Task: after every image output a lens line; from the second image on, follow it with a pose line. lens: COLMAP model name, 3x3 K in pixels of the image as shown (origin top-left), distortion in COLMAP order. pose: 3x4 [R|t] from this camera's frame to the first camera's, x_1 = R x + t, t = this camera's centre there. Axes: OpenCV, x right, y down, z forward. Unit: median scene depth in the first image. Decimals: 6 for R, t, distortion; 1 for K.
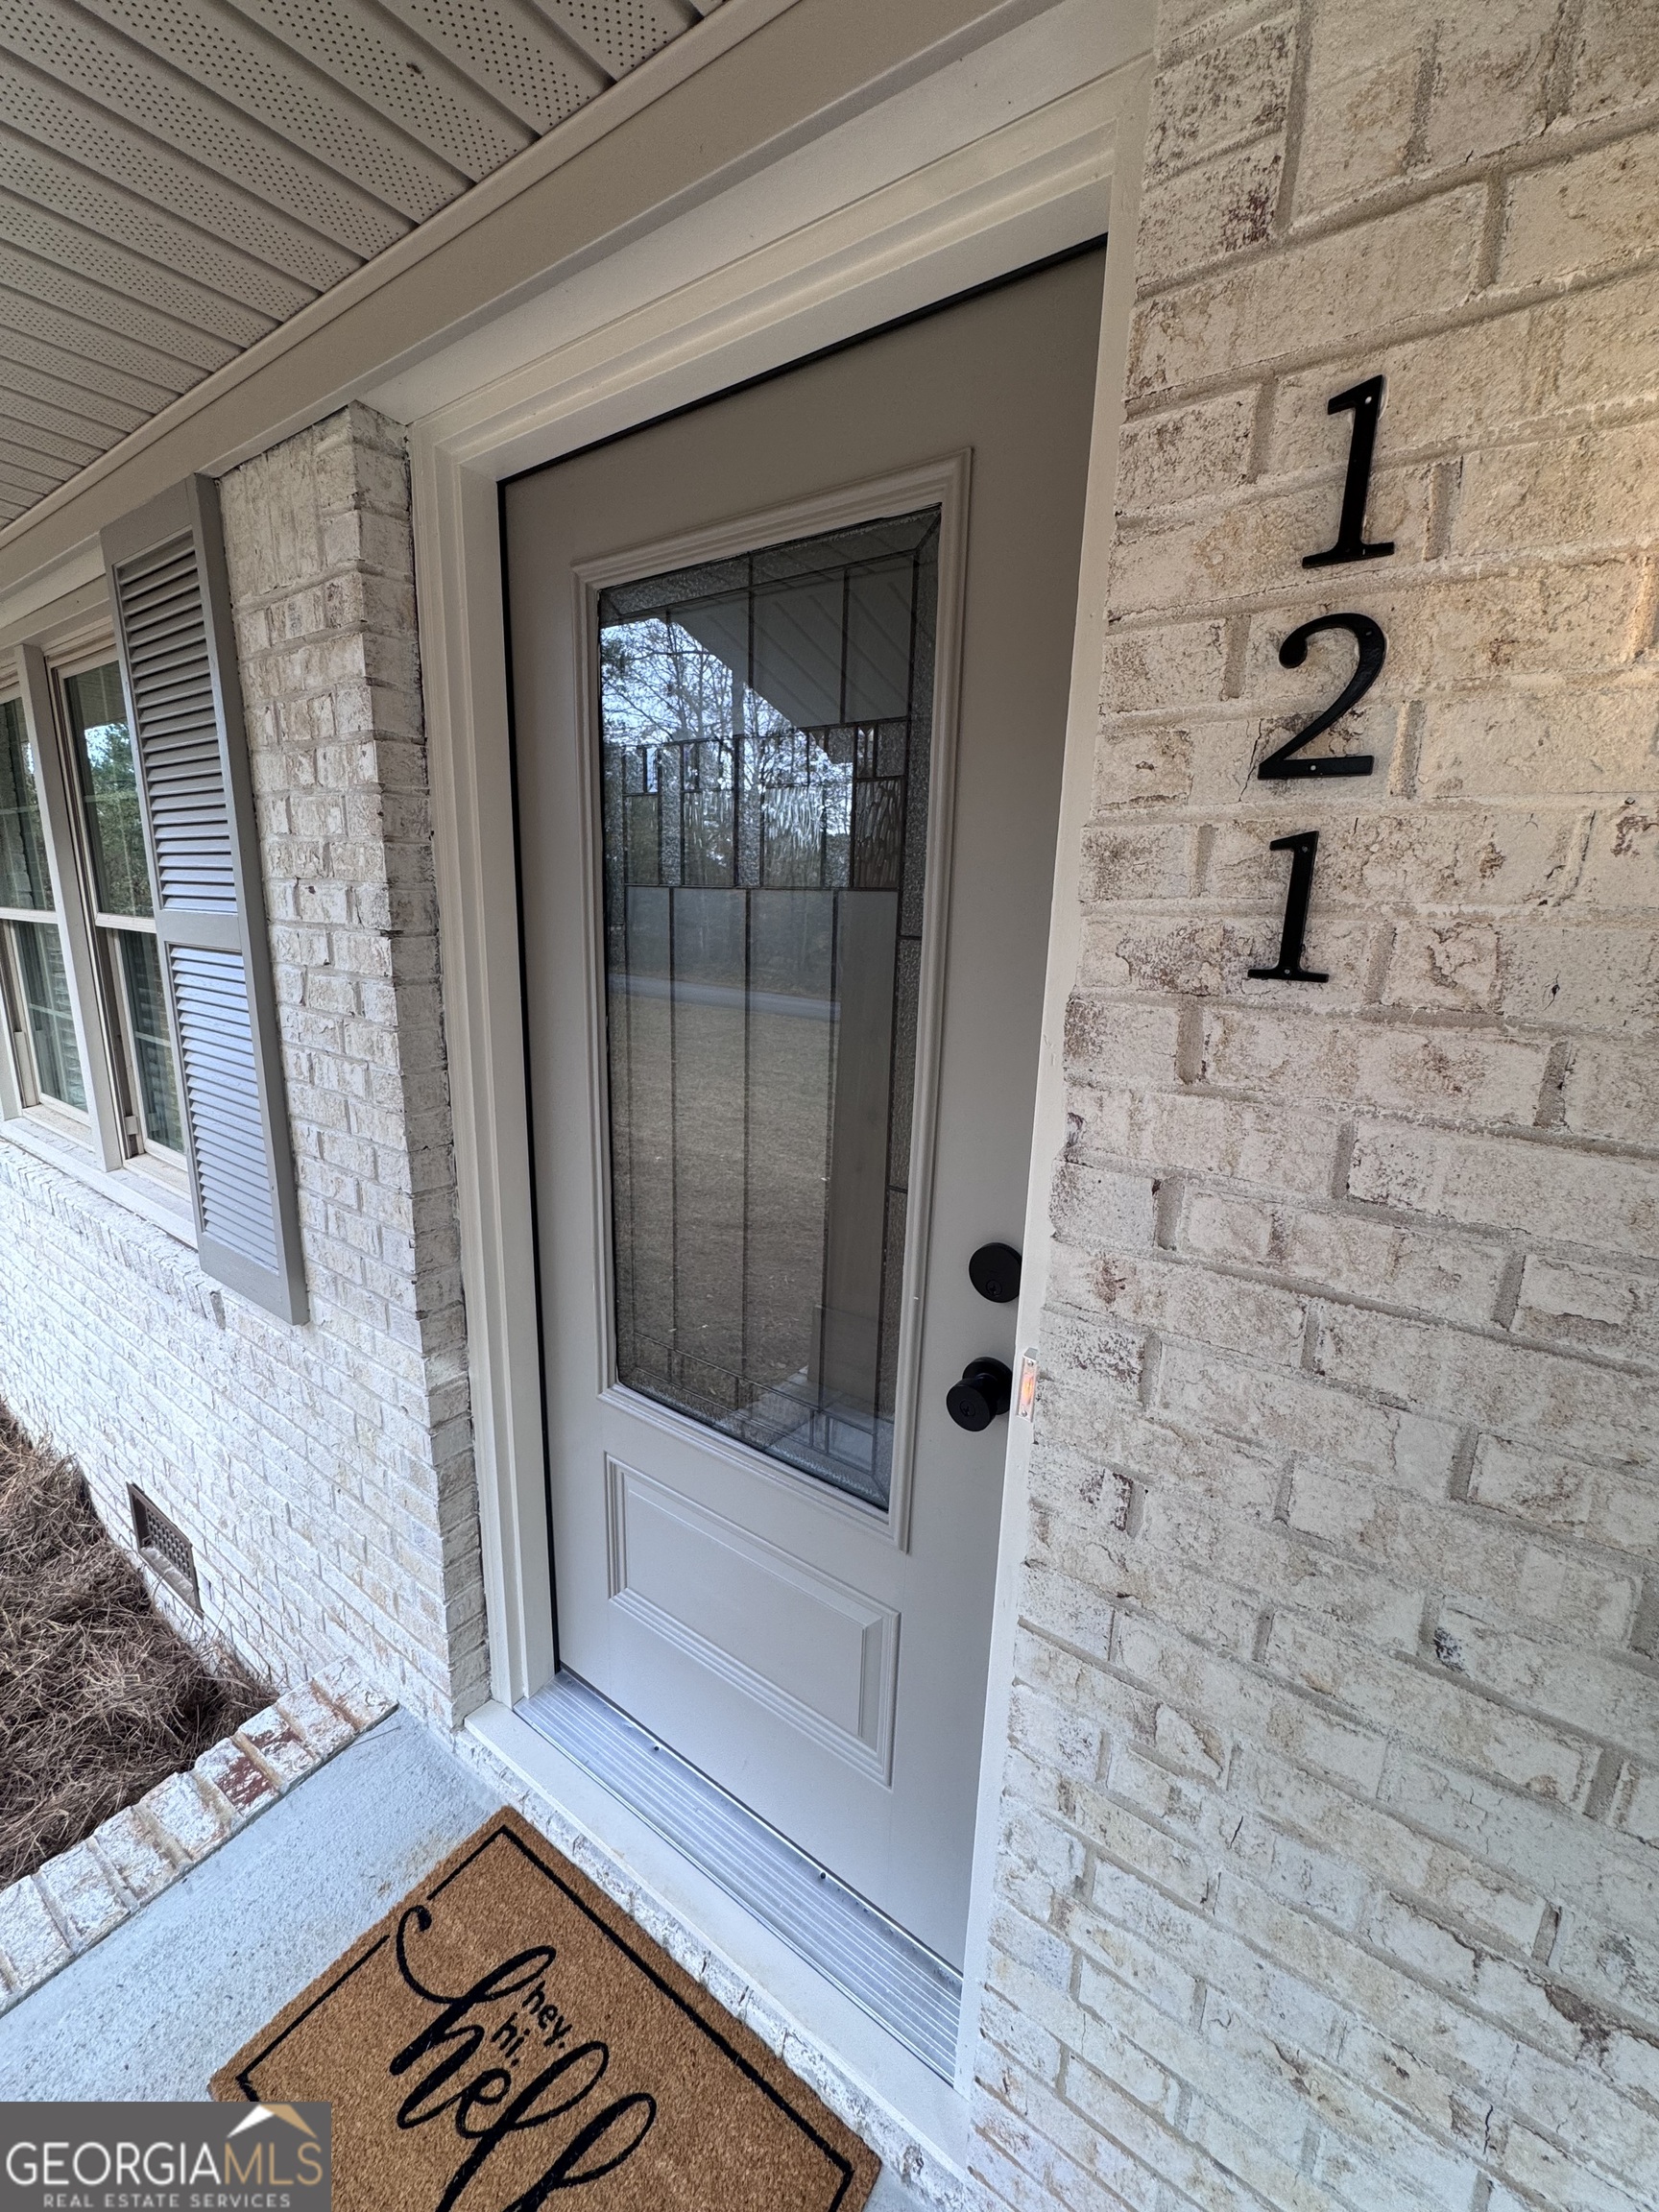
lens RADIAL K [[882.6, 0, 836.6], [0, 882.6, 1106.5], [0, 0, 1]] dist [-0.004466, 0.000942]
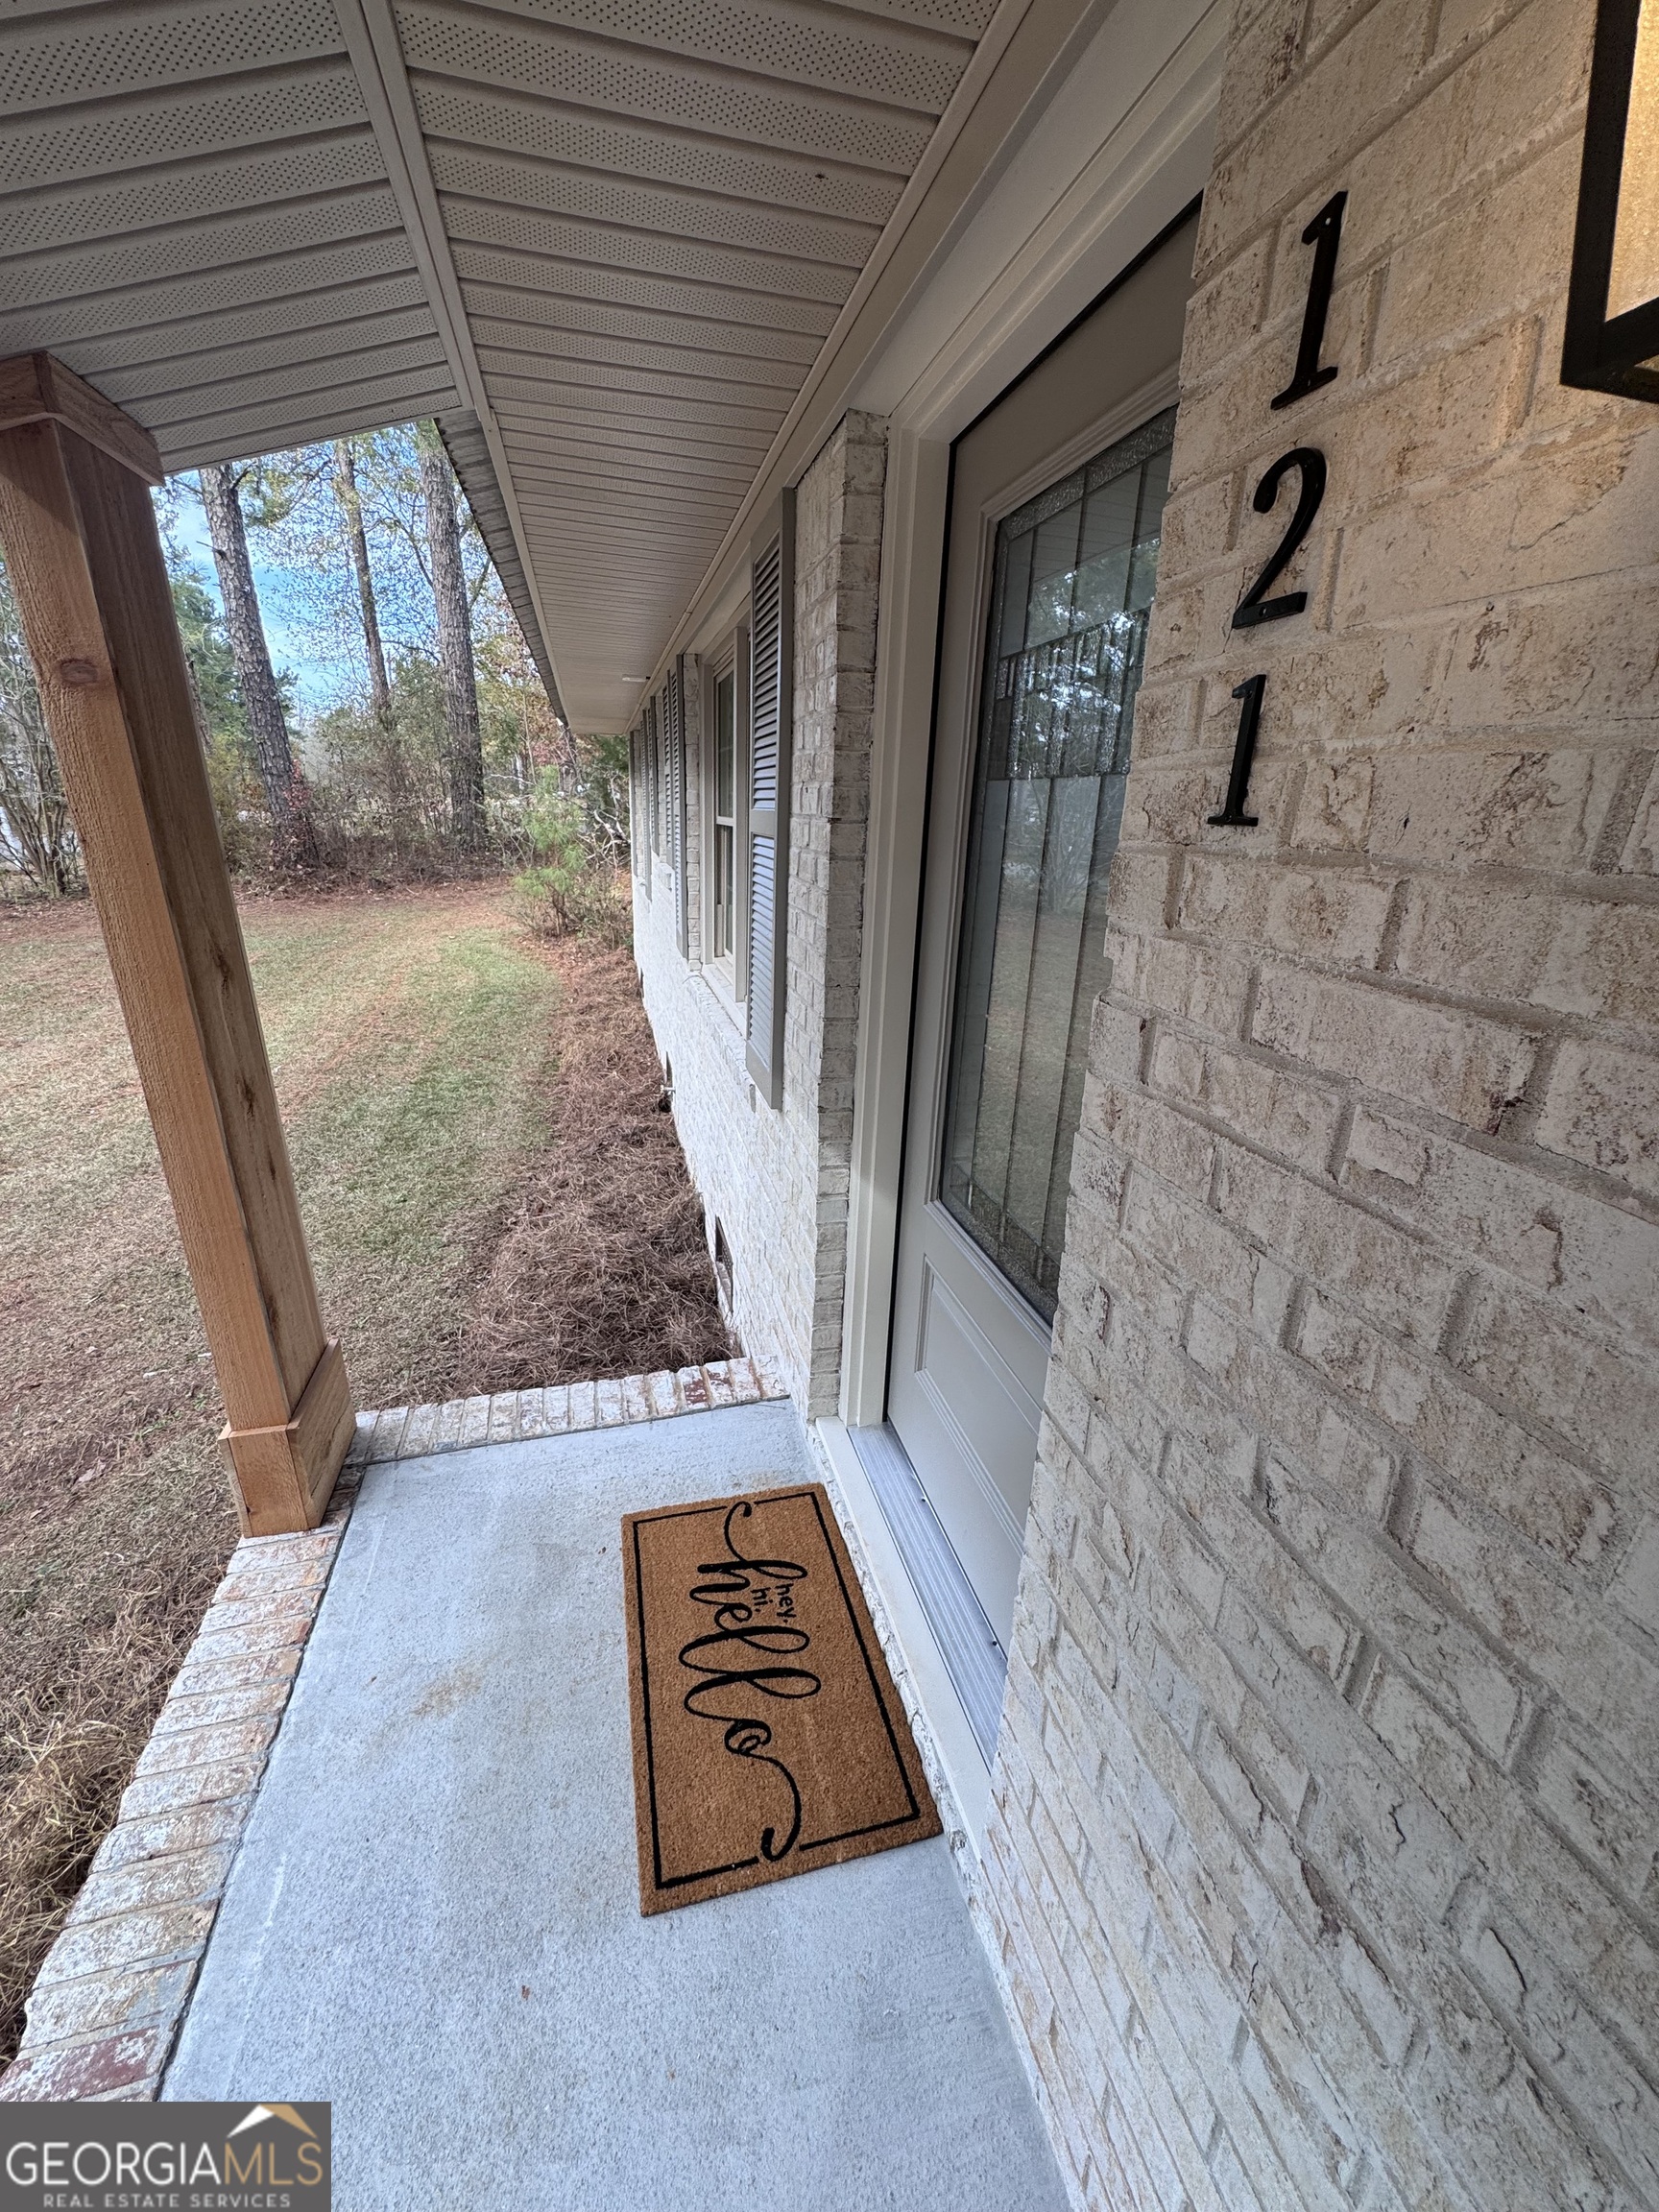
lens RADIAL K [[882.6, 0, 836.6], [0, 882.6, 1106.5], [0, 0, 1]] dist [-0.004466, 0.000942]
pose [[0.766007, 0.204620, -0.609397, 0.783929], [-0.160627, 0.978841, 0.126763, 0.115716], [0.622441, 0.000785, 0.782667, -0.103799]]
